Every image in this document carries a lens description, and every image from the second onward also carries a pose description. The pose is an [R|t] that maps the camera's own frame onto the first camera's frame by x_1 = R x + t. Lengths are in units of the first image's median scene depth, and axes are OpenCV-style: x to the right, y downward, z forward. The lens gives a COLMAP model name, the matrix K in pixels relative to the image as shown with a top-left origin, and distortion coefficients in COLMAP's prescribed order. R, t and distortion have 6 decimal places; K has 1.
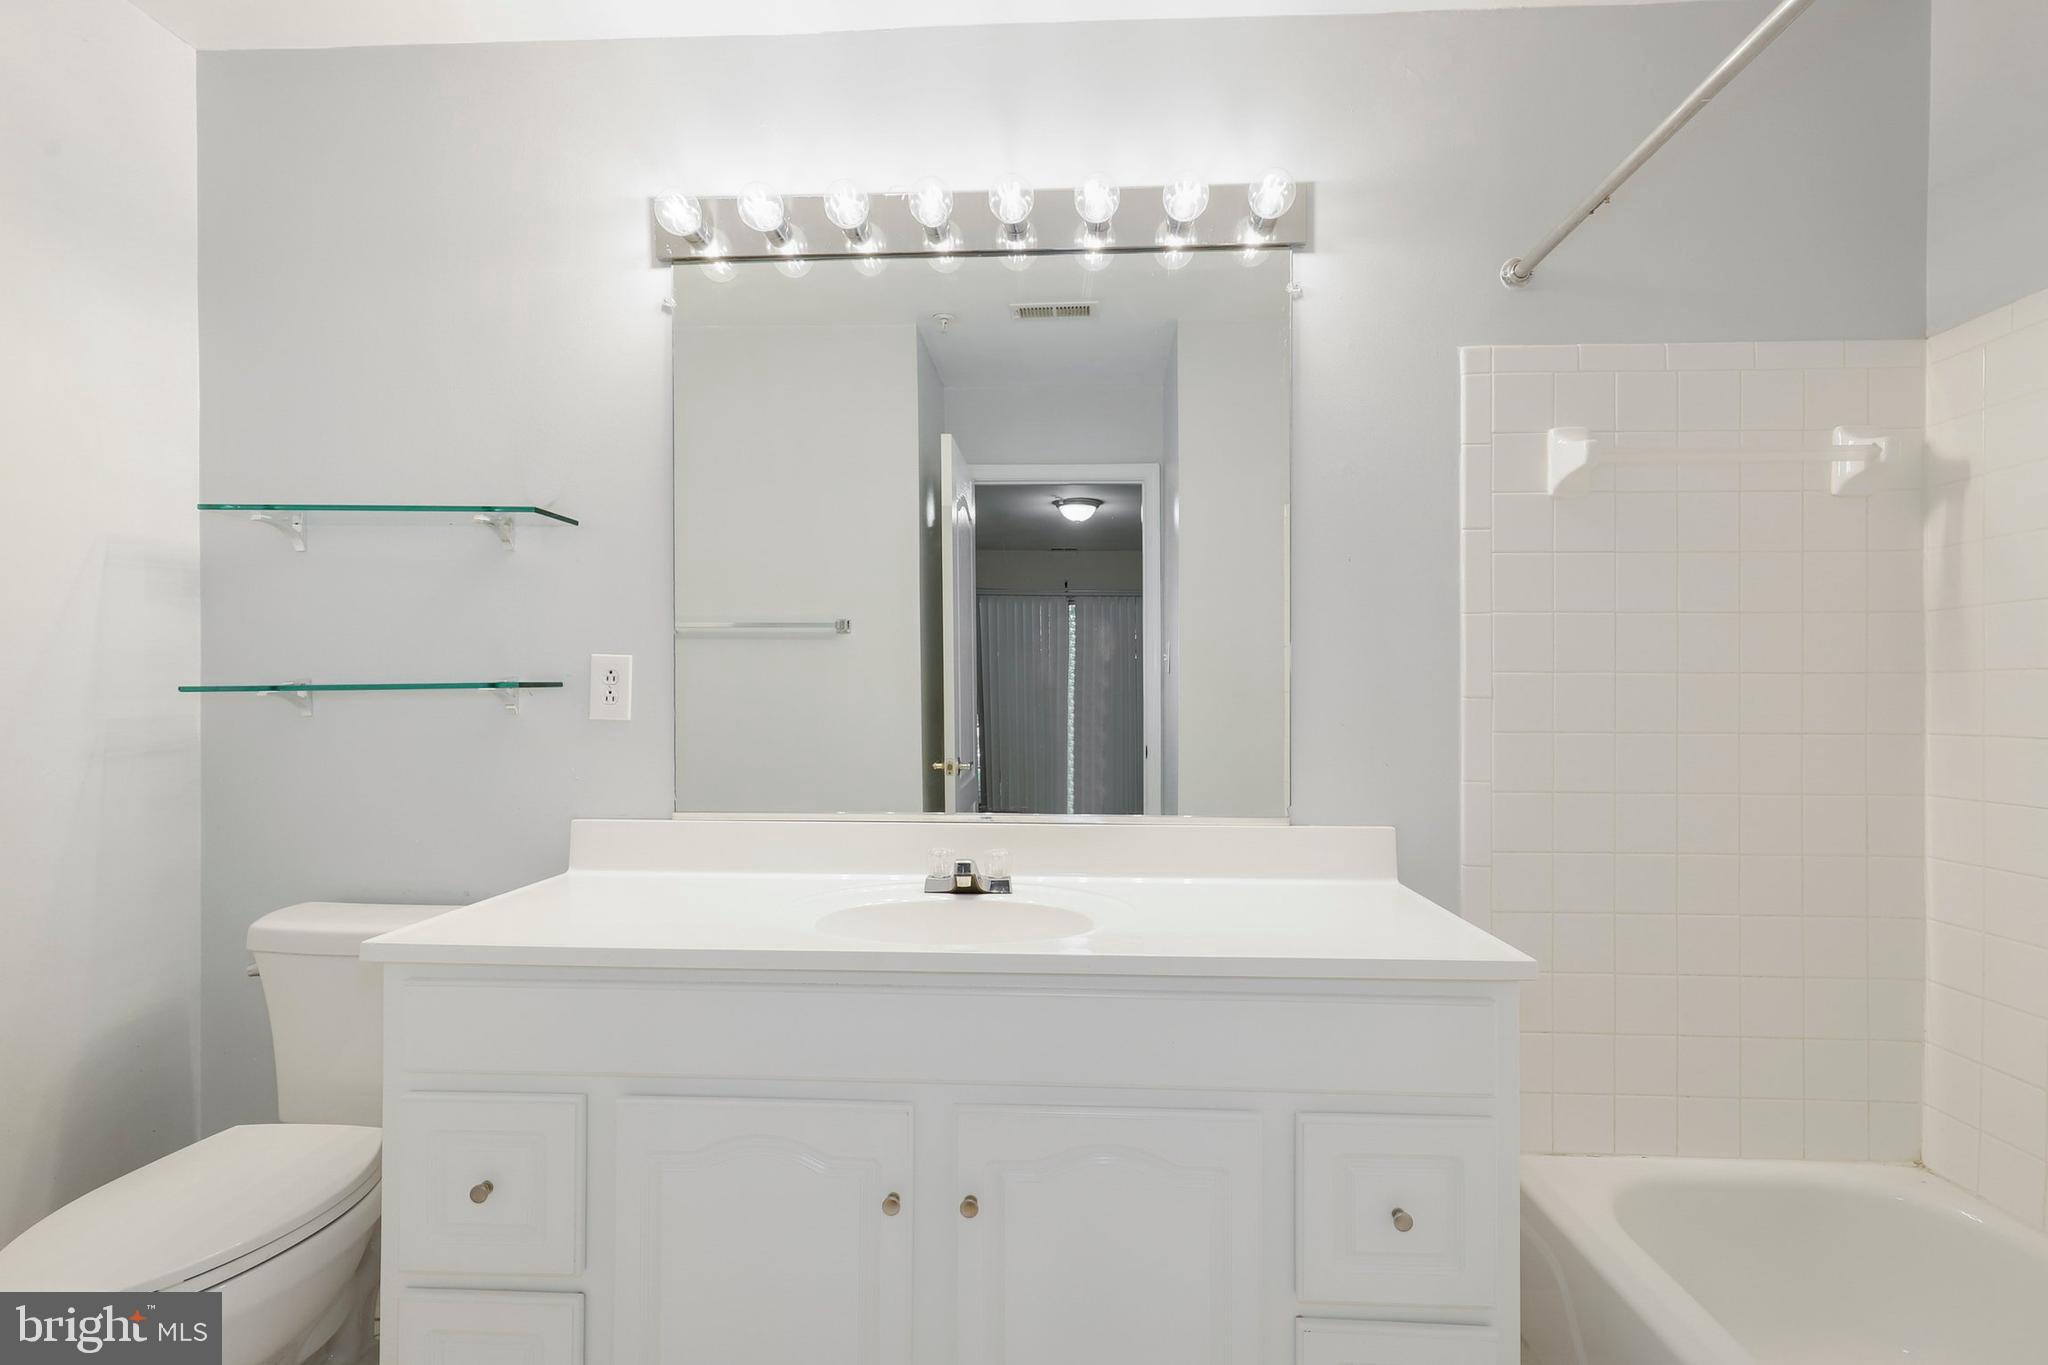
lens RADIAL K [[985.3, 0, 1019.1], [0, 985.3, 699.7], [0, 0, 1]] dist [0.003338, -0.000358]
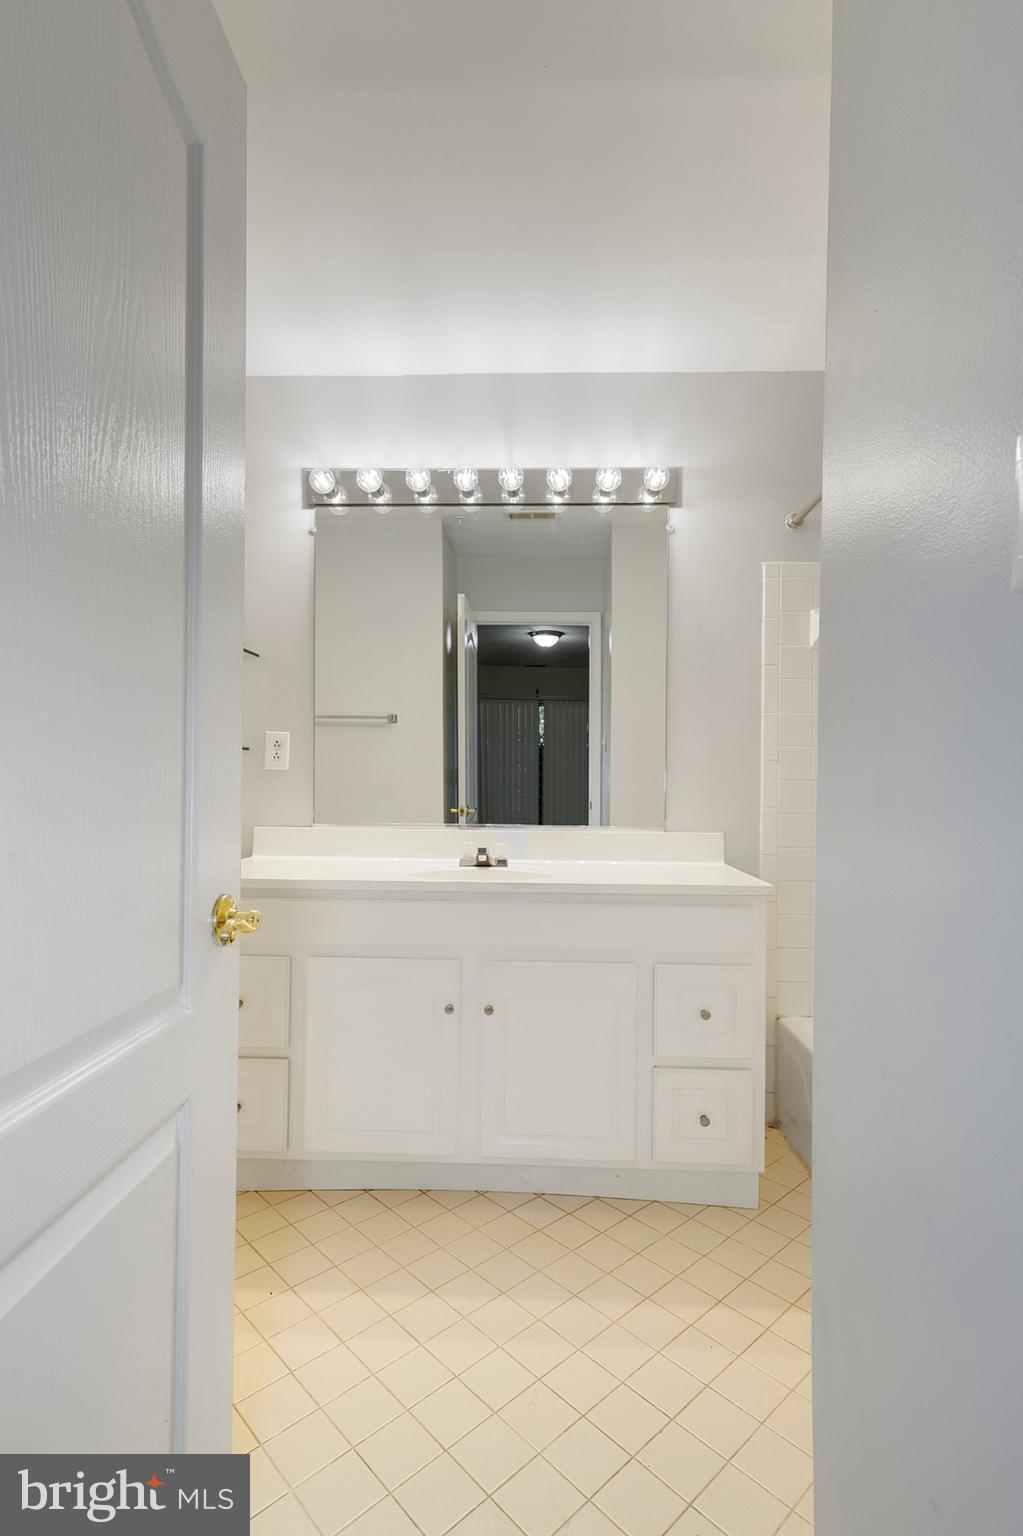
lens RADIAL K [[784.1, 0, 514.5], [0, 784.1, 793.0], [0, 0, 1]] dist [0.034426, 0.000189]
pose [[0.999740, 0.007851, 0.021394, -0.025341], [-0.008159, 0.999864, 0.014338, 0.038388], [-0.021278, -0.014509, 0.999668, -0.393166]]
